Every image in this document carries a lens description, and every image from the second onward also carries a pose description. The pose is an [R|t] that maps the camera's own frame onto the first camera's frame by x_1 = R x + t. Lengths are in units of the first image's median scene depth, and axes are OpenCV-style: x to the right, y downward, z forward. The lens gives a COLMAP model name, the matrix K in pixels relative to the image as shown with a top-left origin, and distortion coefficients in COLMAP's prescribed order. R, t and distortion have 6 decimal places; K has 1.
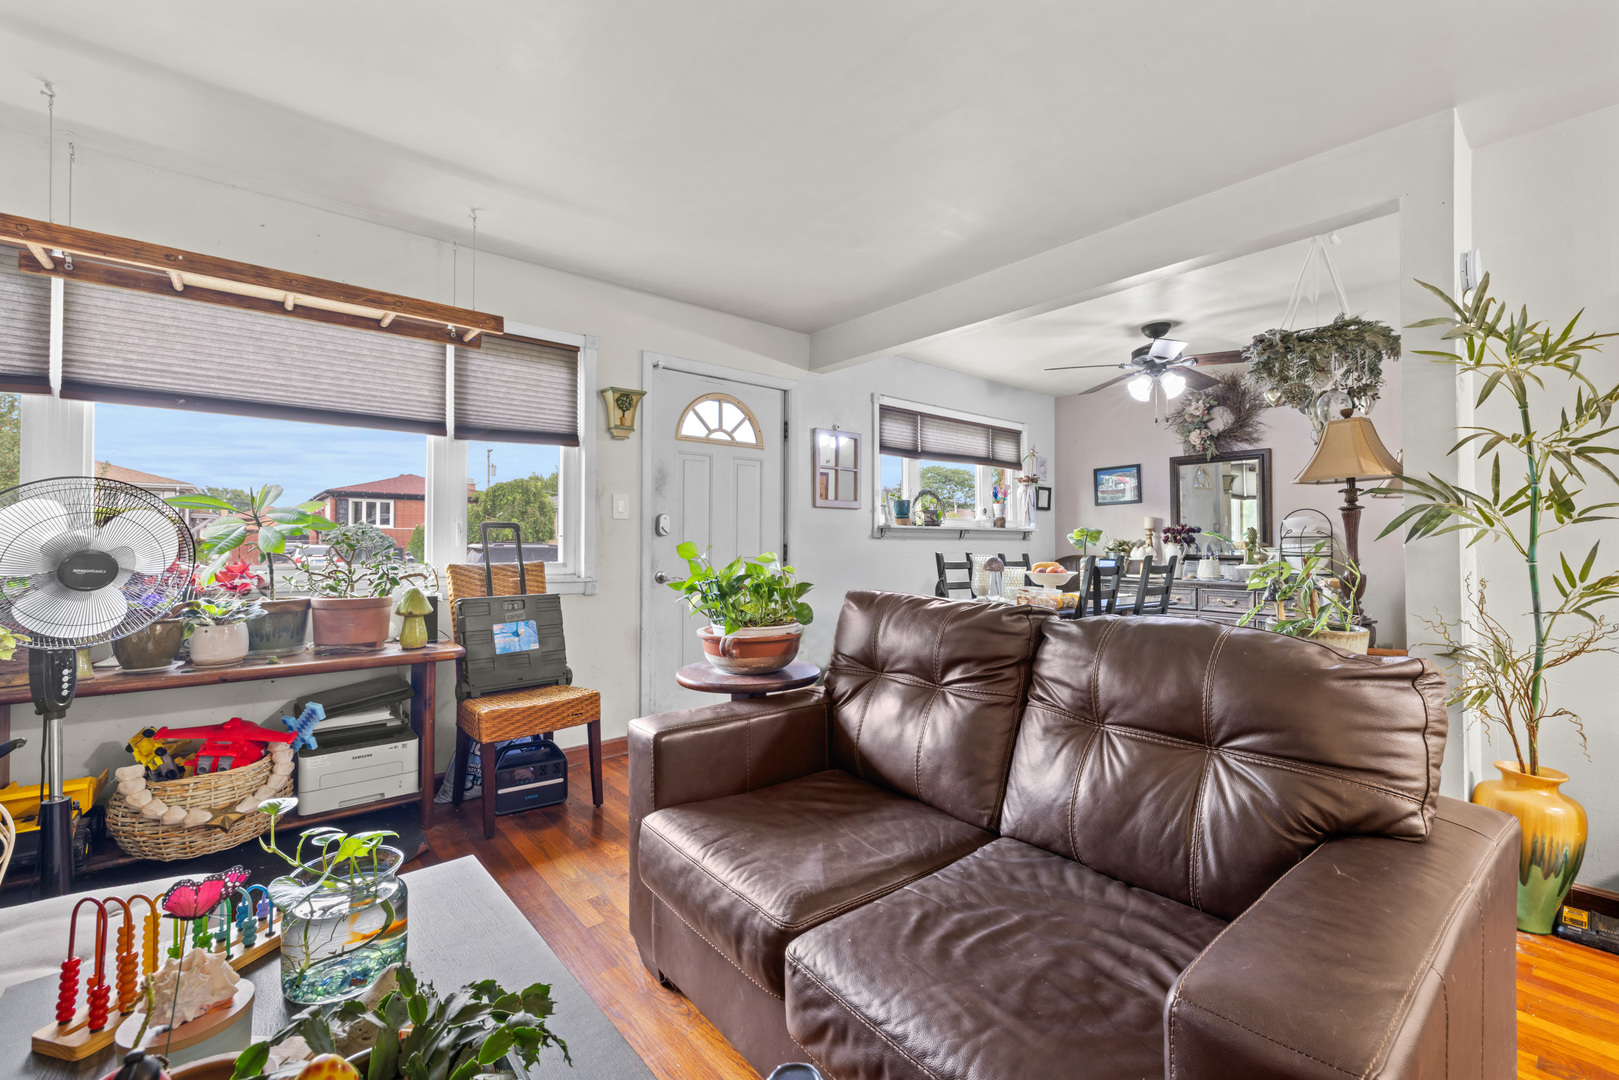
lens RADIAL K [[680.4, 0, 814.4], [0, 680.4, 528.8], [0, 0, 1]] dist [-0.000909, 0.000424]
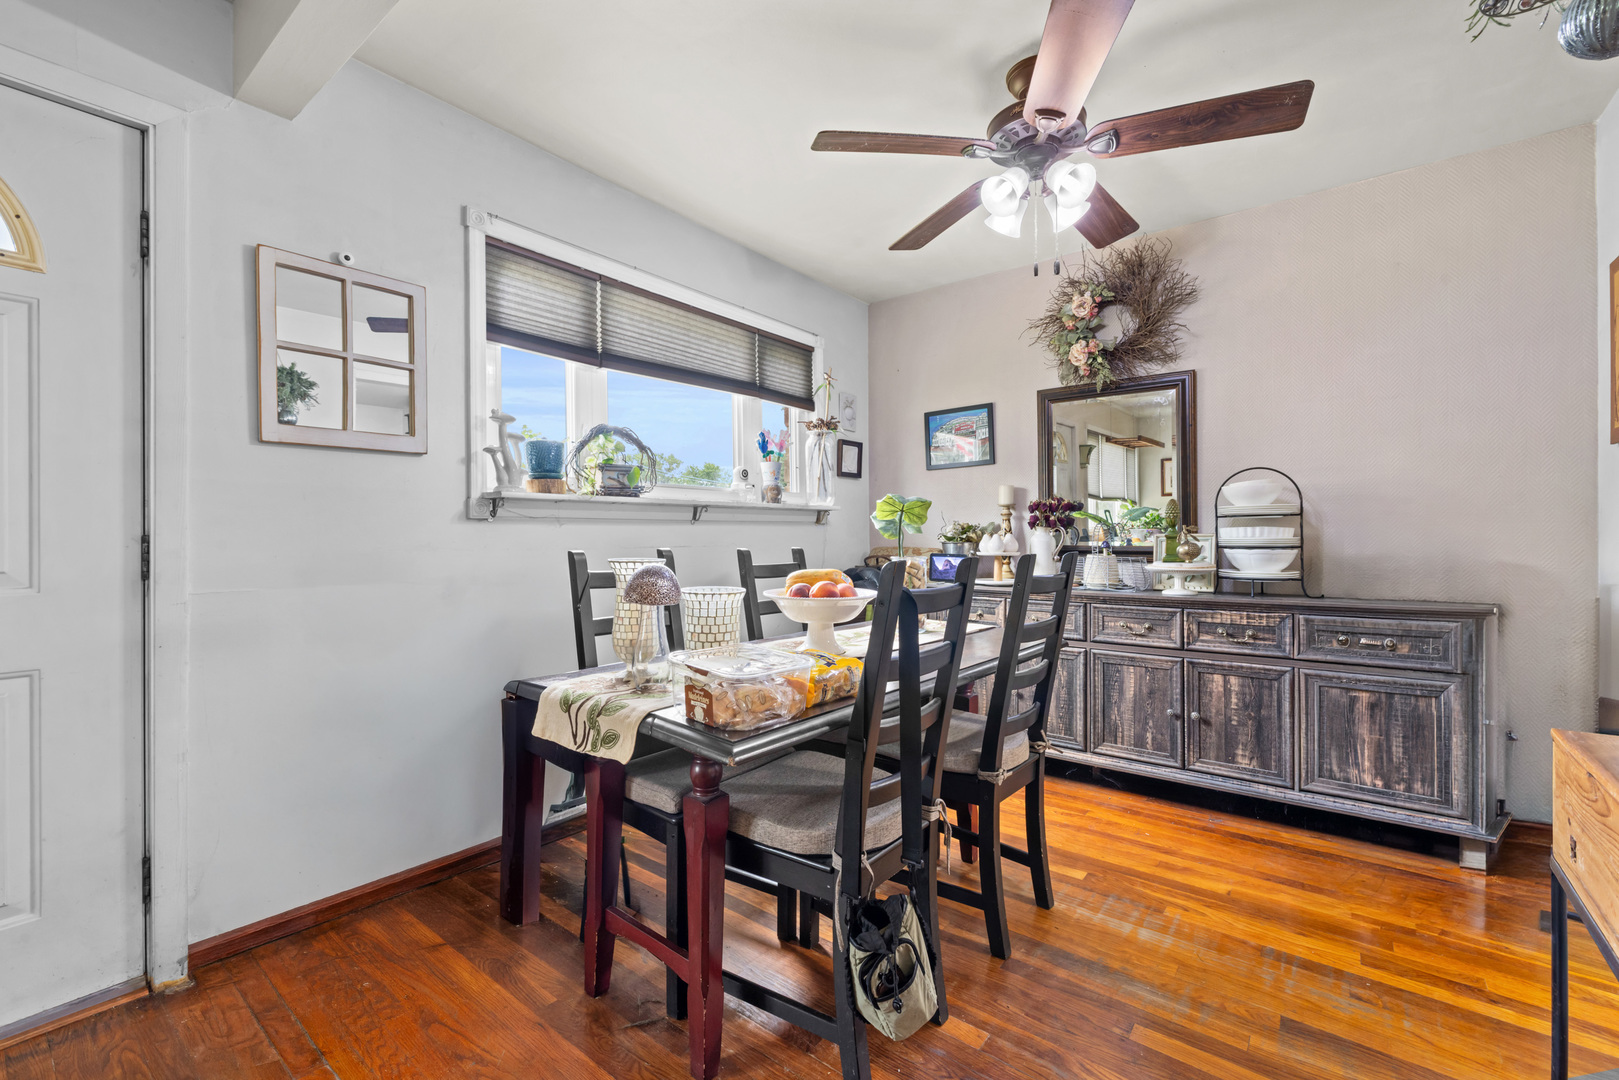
lens RADIAL K [[680.4, 0, 815.1], [0, 680.4, 532.0], [0, 0, 1]] dist [-0.000909, 0.000424]
pose [[0.977523, -0.007287, 0.210701, 0.200456], [0.002745, 0.999758, 0.021841, 0.011361], [-0.210809, -0.020772, 0.977306, 0.453105]]
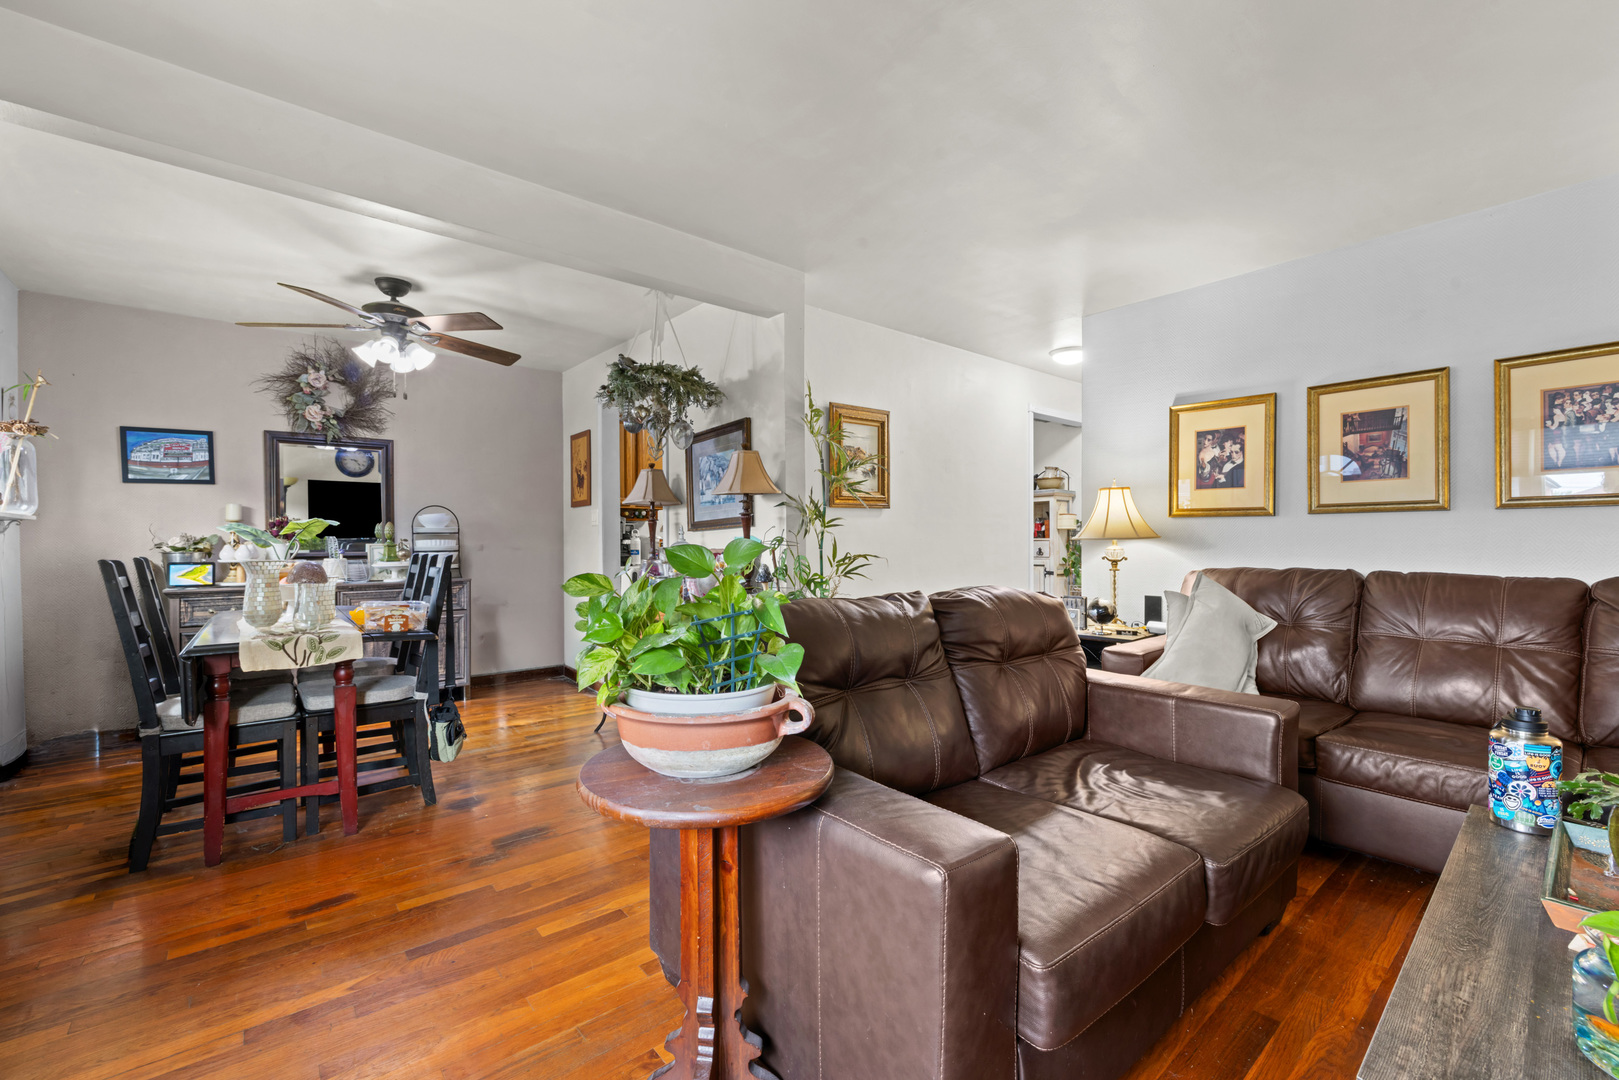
lens RADIAL K [[680.4, 0, 817.3], [0, 680.4, 542.1], [0, 0, 1]] dist [-0.000909, 0.000424]
pose [[-0.003446, -0.007697, 0.999964, -0.280824], [-0.018593, 0.999798, 0.007632, 0.006536], [-0.999821, -0.018566, -0.003588, 0.383363]]
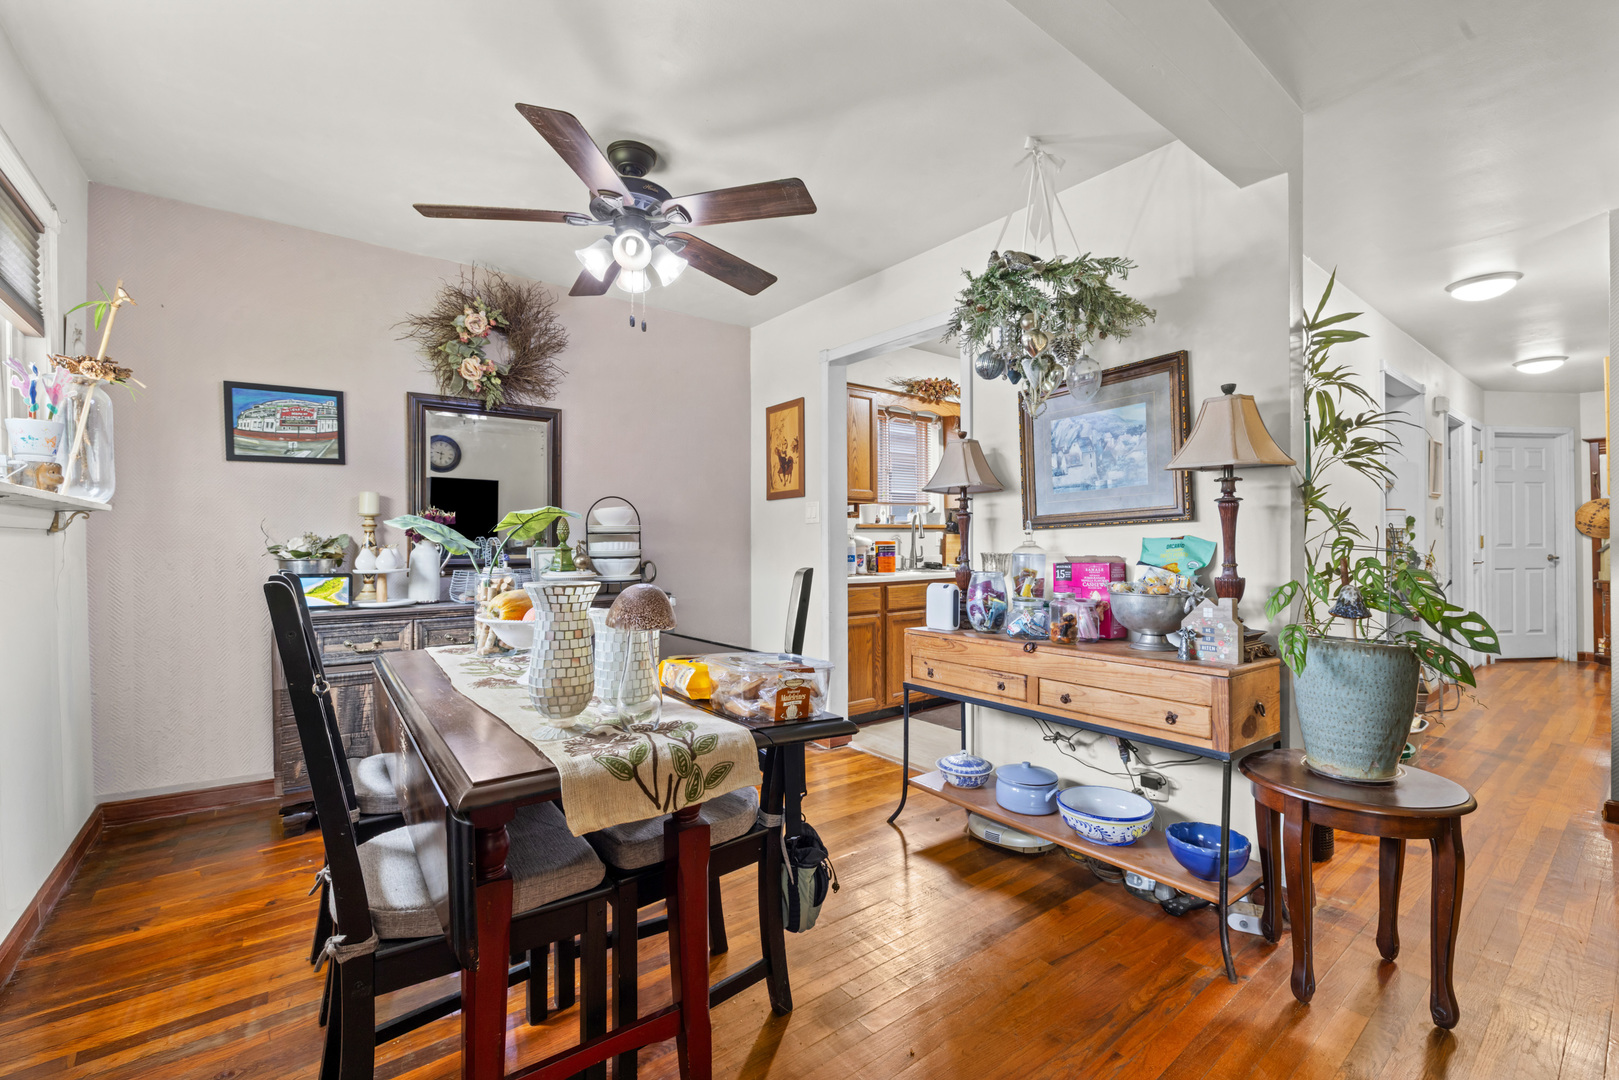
lens RADIAL K [[680.4, 0, 819.6], [0, 680.4, 538.8], [0, 0, 1]] dist [-0.000909, 0.000424]
pose [[0.034146, 0.000835, 0.999417, -0.041844], [-0.019472, 0.999810, -0.000170, 0.013044], [-0.999227, -0.019455, 0.034156, 0.666399]]
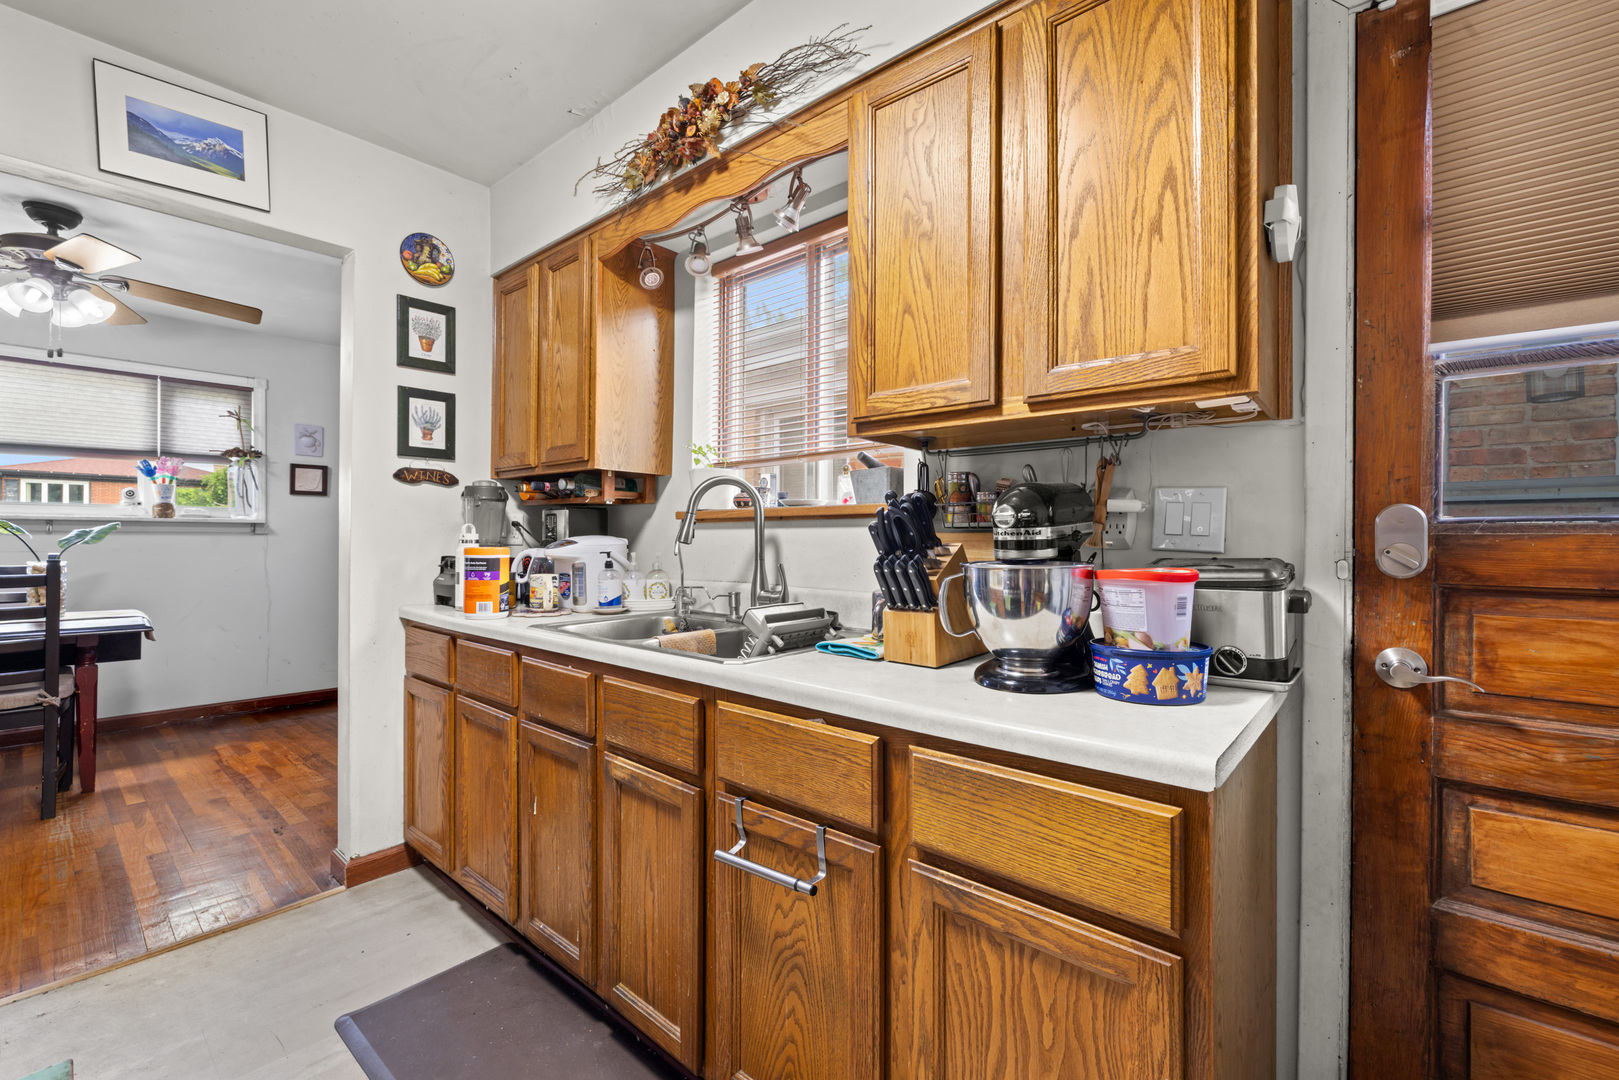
lens RADIAL K [[680.4, 0, 821.7], [0, 680.4, 536.6], [0, 0, 1]] dist [-0.000909, 0.000424]
pose [[0.986575, 0.004773, 0.163237, 0.911848], [-0.008377, 0.999736, 0.021398, -0.002757], [-0.163092, -0.022478, 0.986355, 0.185549]]
